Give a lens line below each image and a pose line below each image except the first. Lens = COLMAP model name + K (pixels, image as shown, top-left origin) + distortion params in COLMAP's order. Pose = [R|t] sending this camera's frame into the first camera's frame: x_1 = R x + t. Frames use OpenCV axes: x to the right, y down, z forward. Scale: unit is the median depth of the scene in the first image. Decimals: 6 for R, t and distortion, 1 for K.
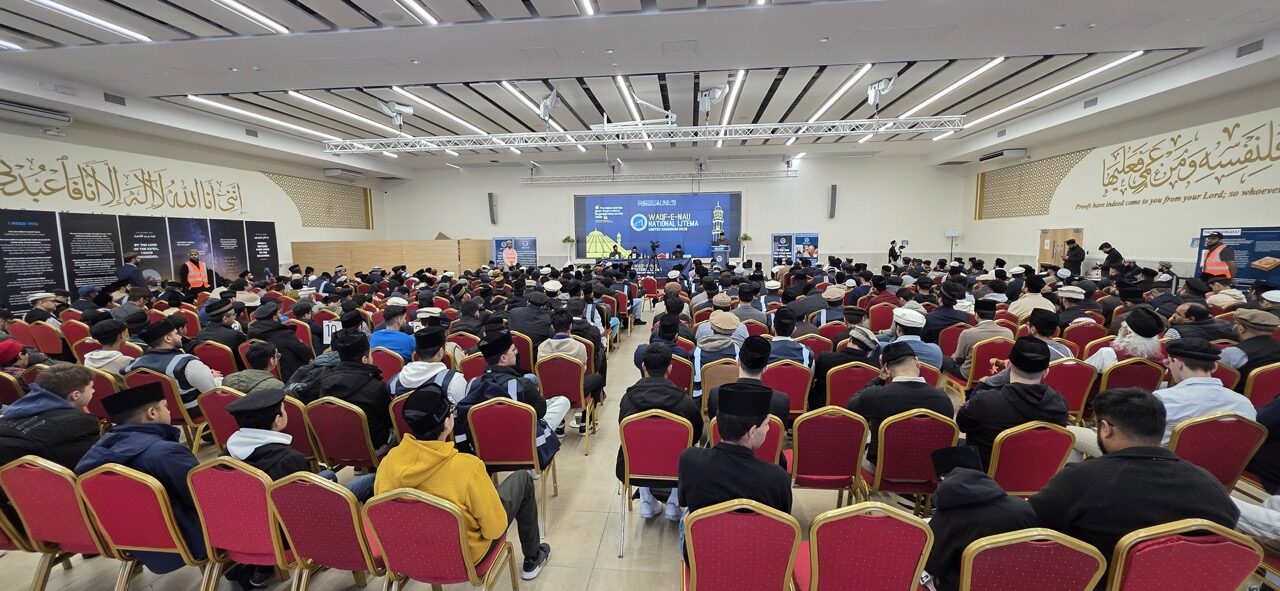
lens RADIAL K [[512.9, 0, 634.4], [0, 512.9, 298.5], [0, 0, 1]] dist [-0.015209, -0.000016]
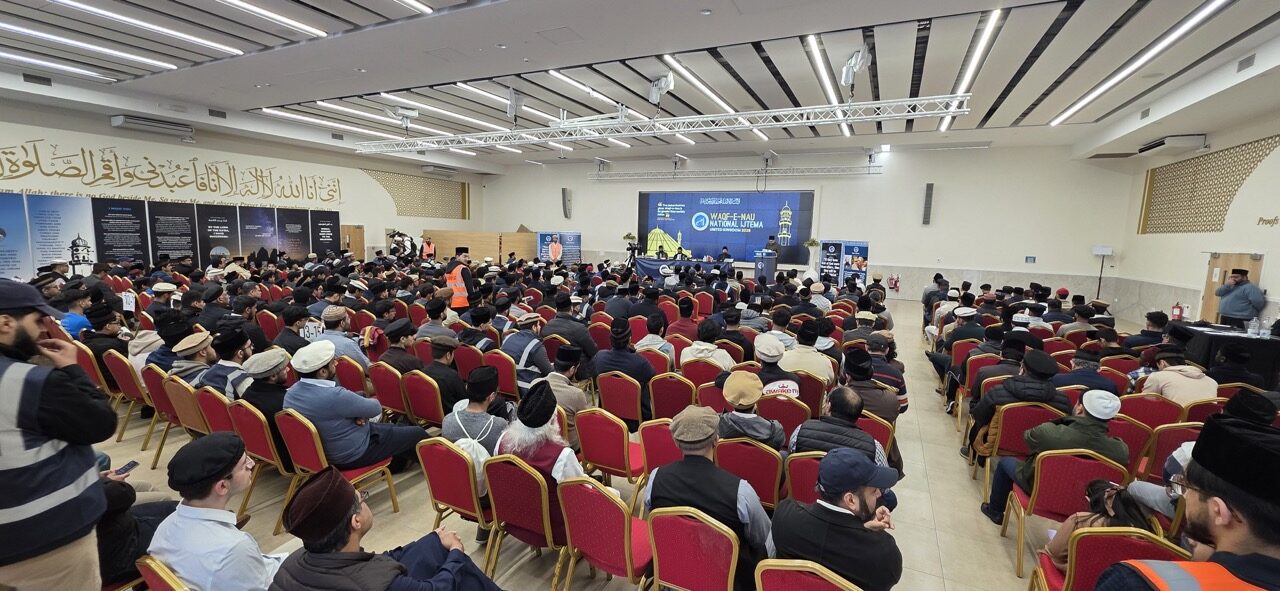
lens RADIAL K [[512.9, 0, 632.8], [0, 512.9, 302.2], [0, 0, 1]] dist [-0.015209, -0.000016]
pose [[0.936155, 0.086615, -0.340752, 0.284813], [-0.080902, 0.996241, 0.030969, -0.024414], [0.342153, -0.001424, 0.939643, 0.086635]]
